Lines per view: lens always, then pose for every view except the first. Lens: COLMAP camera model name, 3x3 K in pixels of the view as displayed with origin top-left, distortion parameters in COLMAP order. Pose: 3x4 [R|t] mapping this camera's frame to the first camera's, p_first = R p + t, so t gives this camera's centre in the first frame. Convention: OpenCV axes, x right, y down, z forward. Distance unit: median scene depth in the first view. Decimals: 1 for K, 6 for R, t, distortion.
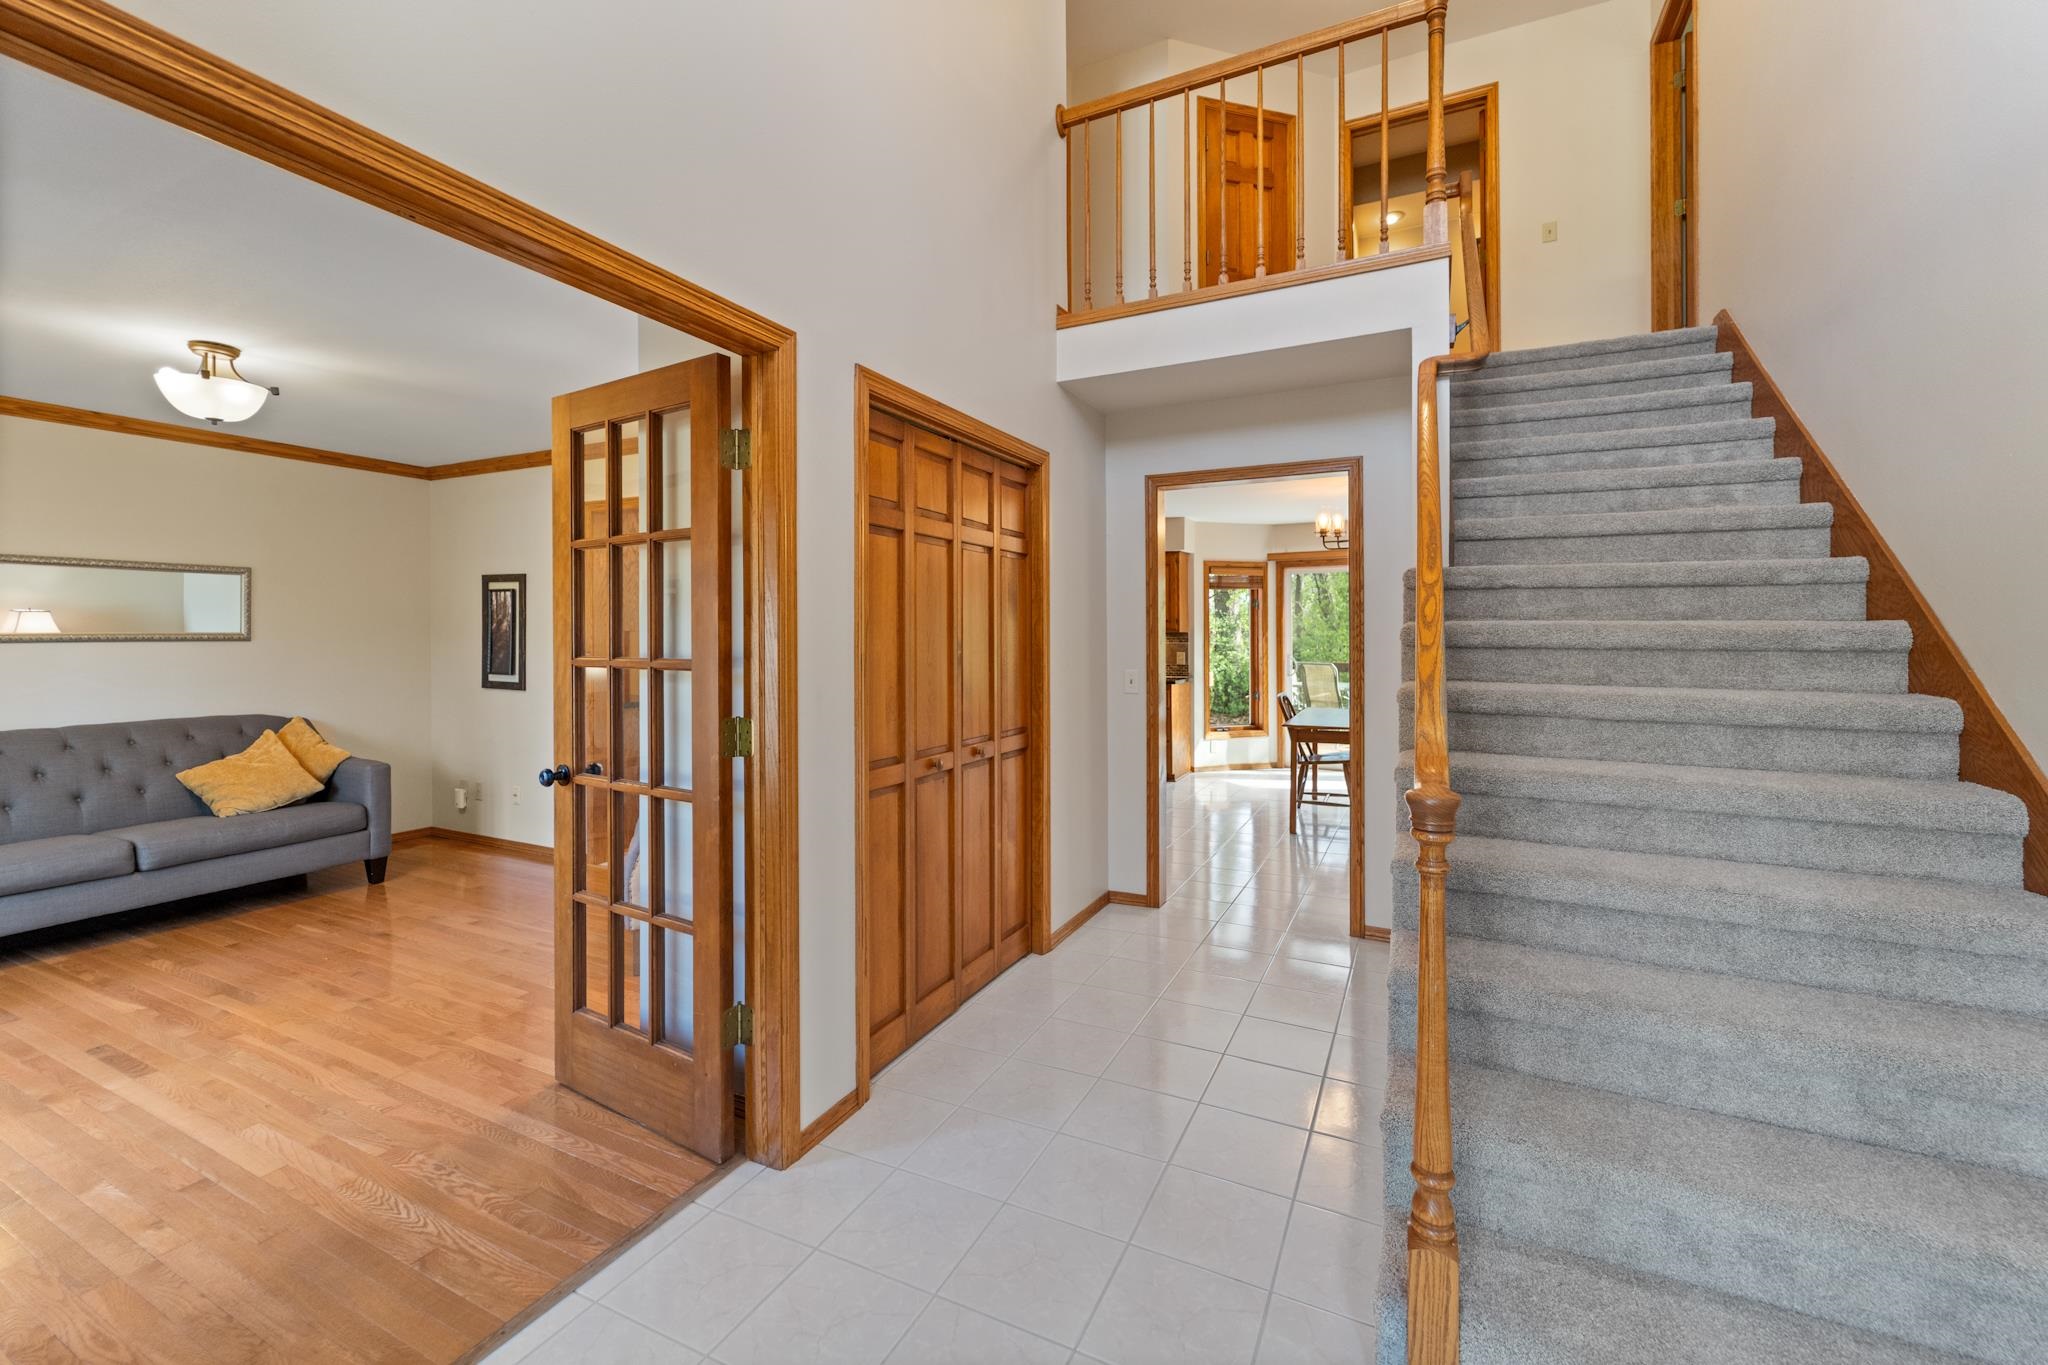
lens RADIAL K [[829.6, 0, 1028.3], [0, 829.6, 635.2], [0, 0, 1]] dist [-0.000282, -0.000136]
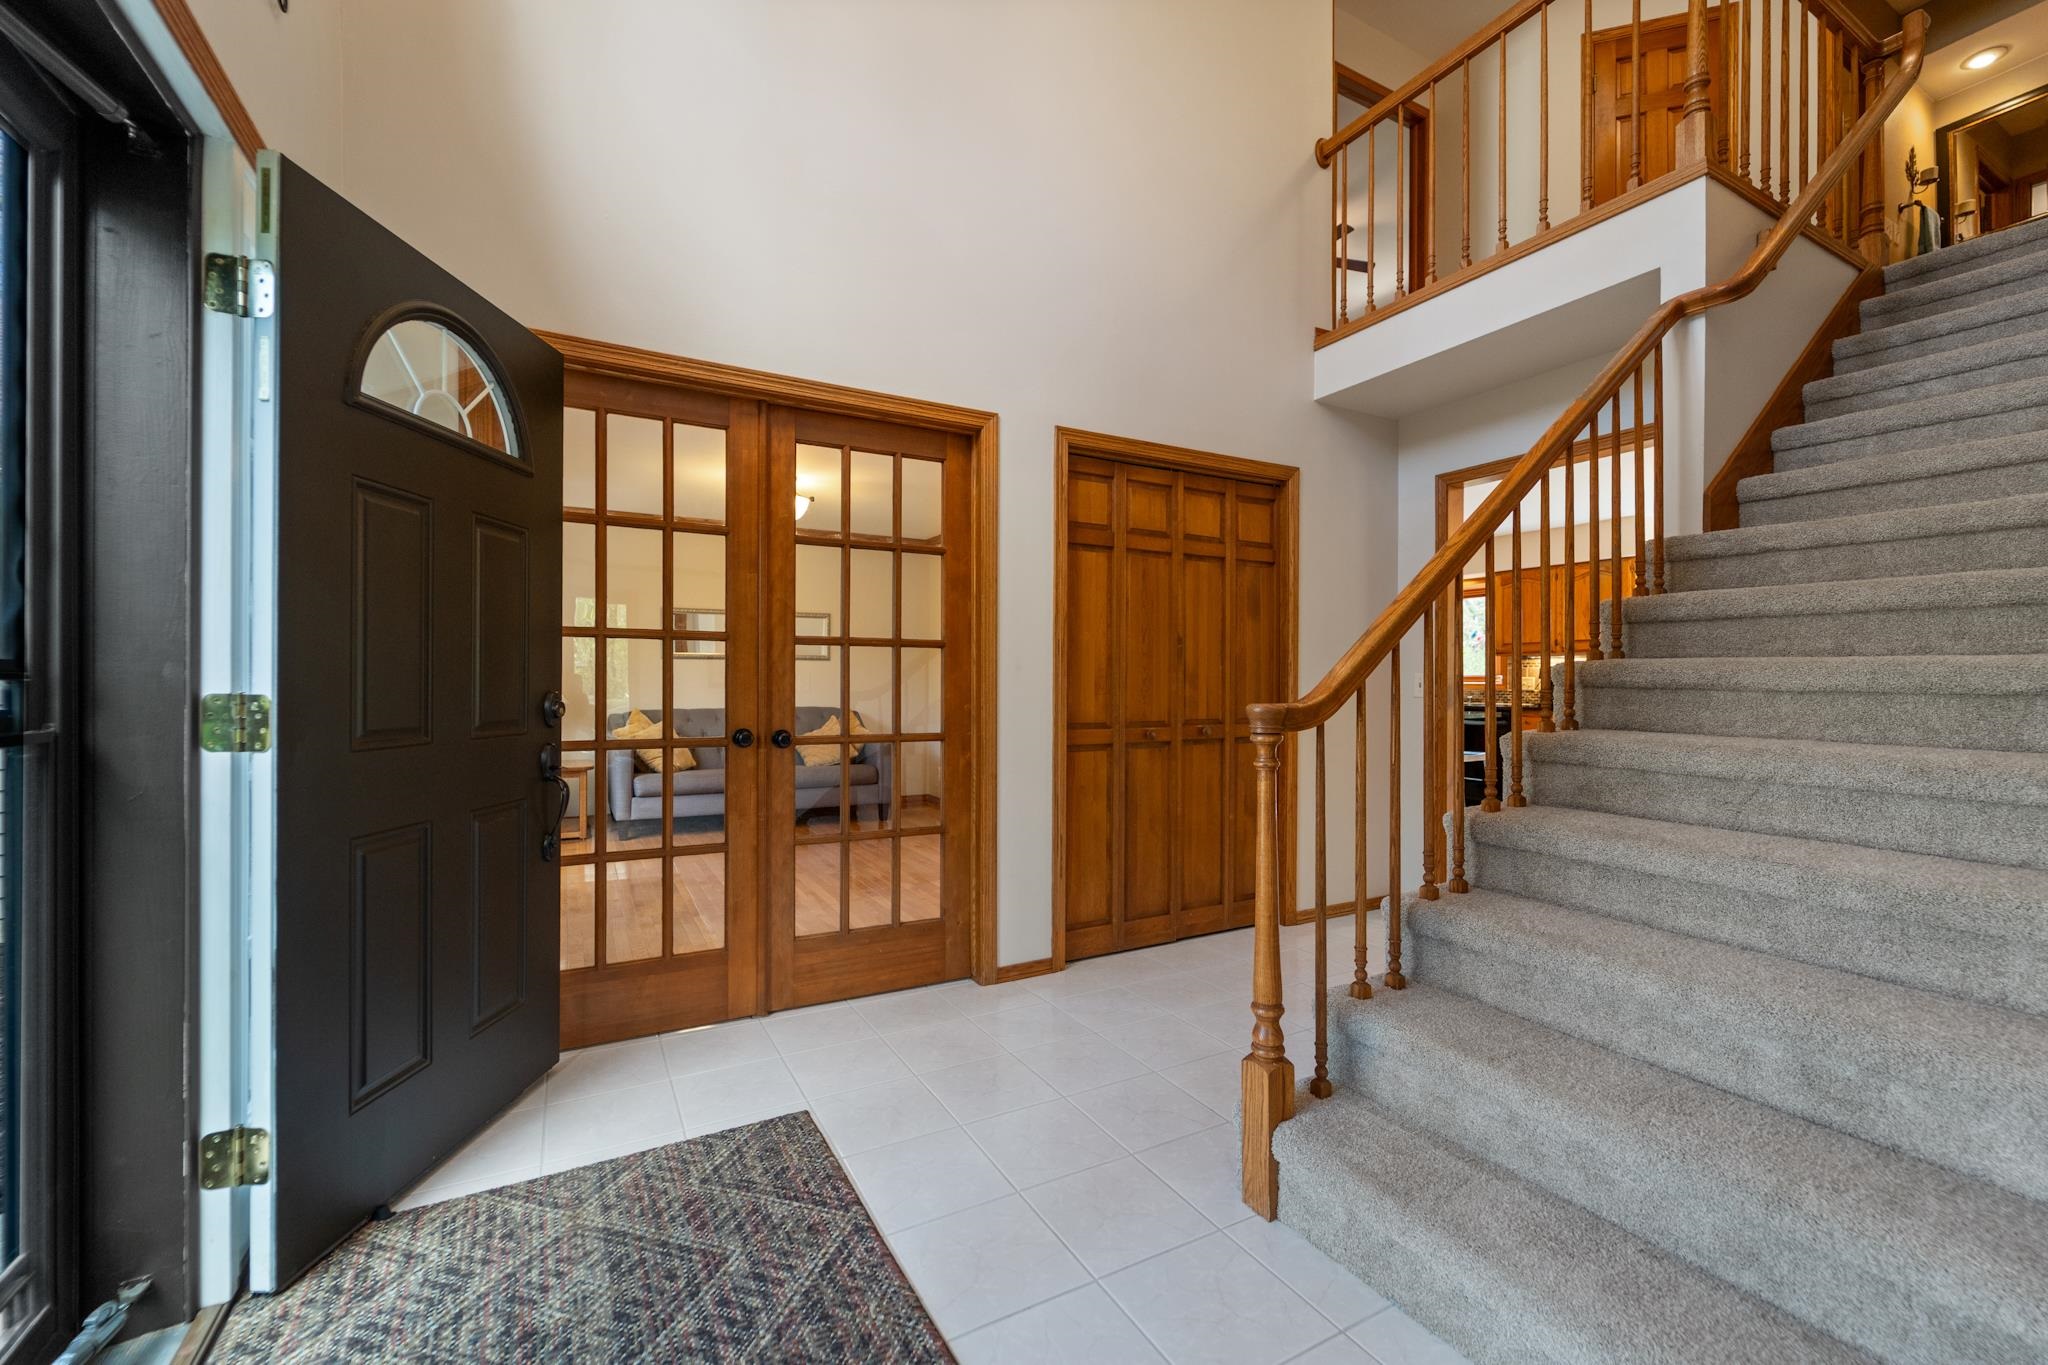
lens RADIAL K [[822.6, 0, 1021.2], [0, 822.6, 681.6], [0, 0, 1]] dist [-0.002058, -0.000447]
pose [[0.818055, 0.003406, -0.575130, 0.509408], [-0.002979, 0.999994, 0.001685, 0.087370], [0.575133, 0.000335, 0.818060, -0.130378]]
